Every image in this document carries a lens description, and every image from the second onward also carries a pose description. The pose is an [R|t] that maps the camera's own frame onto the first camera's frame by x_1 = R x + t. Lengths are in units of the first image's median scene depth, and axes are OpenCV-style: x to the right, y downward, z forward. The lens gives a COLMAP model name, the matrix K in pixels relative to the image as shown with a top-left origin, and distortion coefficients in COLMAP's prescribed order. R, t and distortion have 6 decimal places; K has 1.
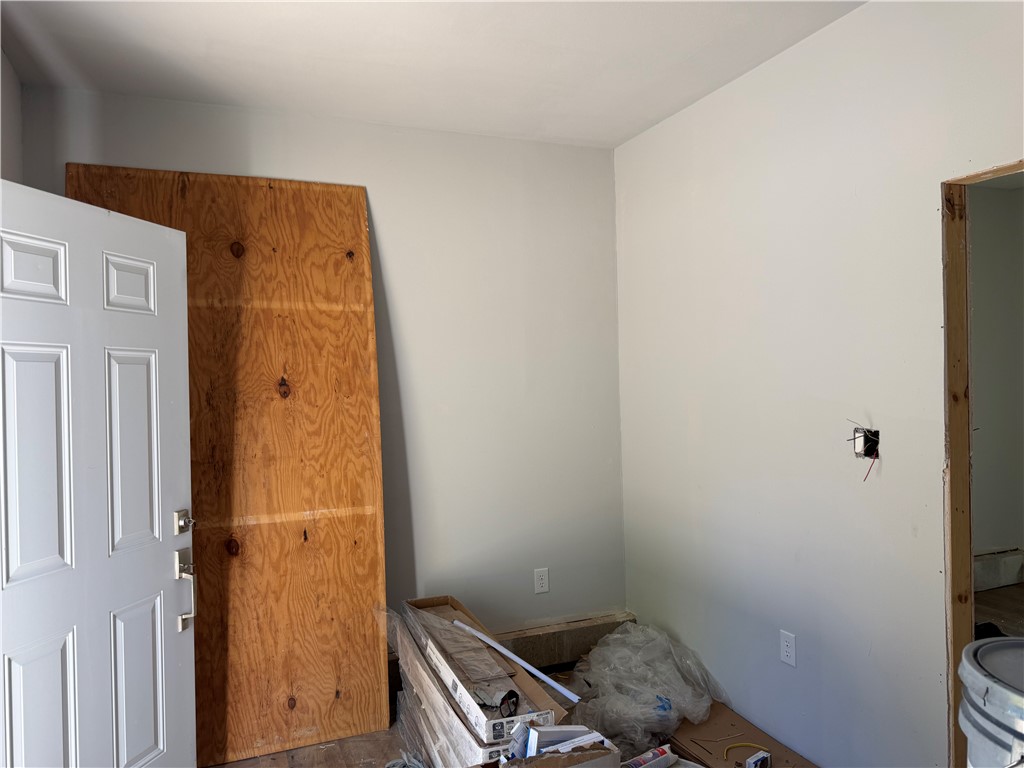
lens RADIAL K [[723.0, 0, 509.2], [0, 723.0, 399.6], [0, 0, 1]] dist [0.197394, -0.398580]
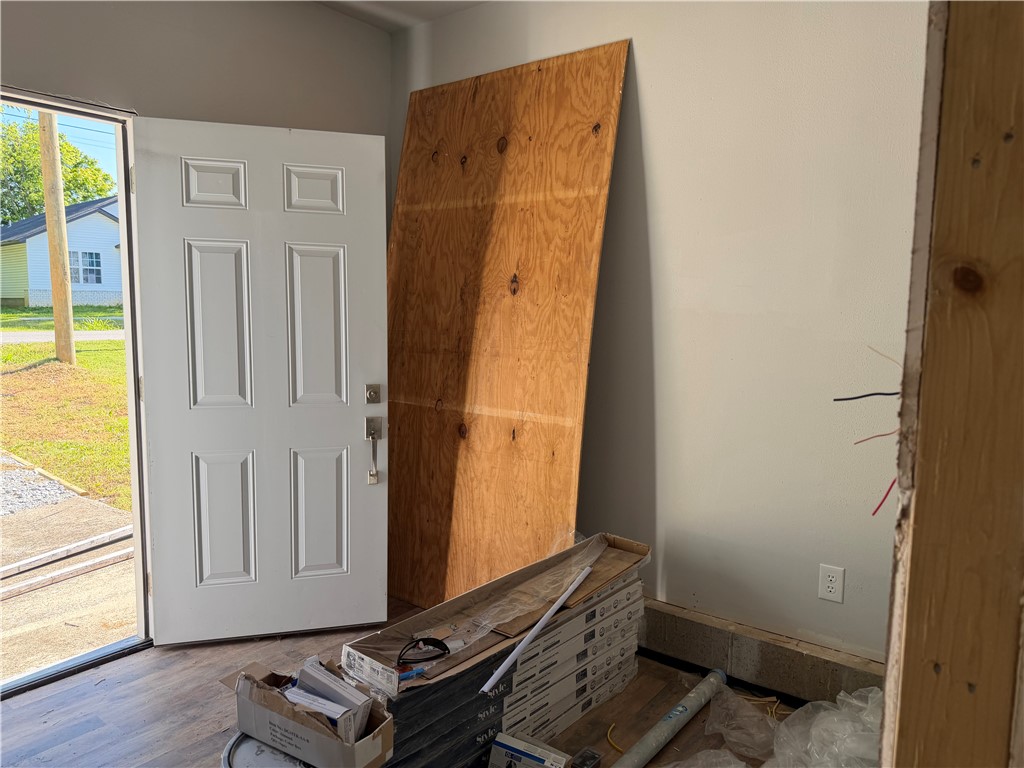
lens RADIAL K [[723.0, 0, 509.2], [0, 723.0, 399.6], [0, 0, 1]] dist [0.197394, -0.398580]
pose [[0.493260, 0.137346, -0.858971, 0.546493], [-0.044878, 0.990160, 0.132552, 0.007737], [0.868724, -0.026834, 0.494570, 0.500150]]
